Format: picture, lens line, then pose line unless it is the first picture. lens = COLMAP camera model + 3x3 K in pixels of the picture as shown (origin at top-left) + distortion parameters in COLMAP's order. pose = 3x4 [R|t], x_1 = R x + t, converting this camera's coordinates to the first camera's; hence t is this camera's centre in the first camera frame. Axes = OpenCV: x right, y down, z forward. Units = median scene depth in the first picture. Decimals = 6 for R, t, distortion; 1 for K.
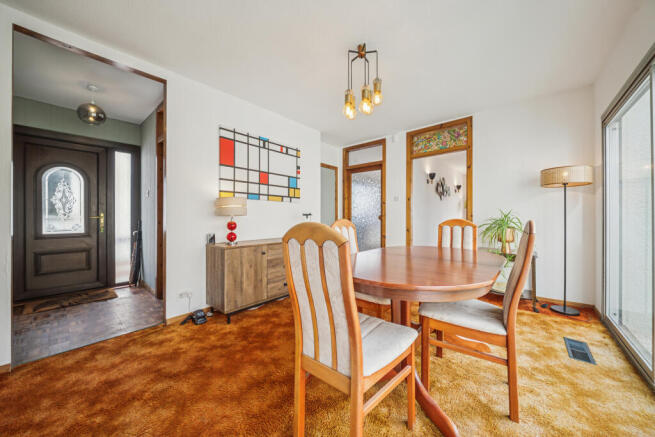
lens RADIAL K [[229.4, 0, 326.6], [0, 229.4, 216.0], [0, 0, 1]] dist [0.001233, -0.000076]
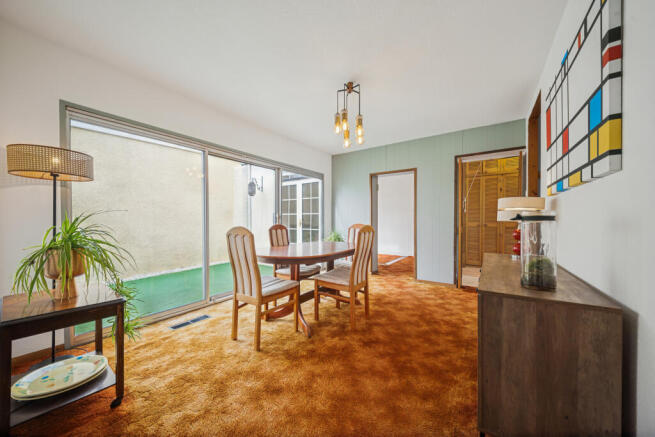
lens RADIAL K [[229.4, 0, 326.6], [0, 229.4, 216.0], [0, 0, 1]] dist [0.001233, -0.000076]
pose [[-0.993697, 0.000754, -0.112101, 0.408602], [0.003125, 0.999775, -0.020979, -0.006753], [0.112060, -0.021197, -0.993475, 2.192157]]
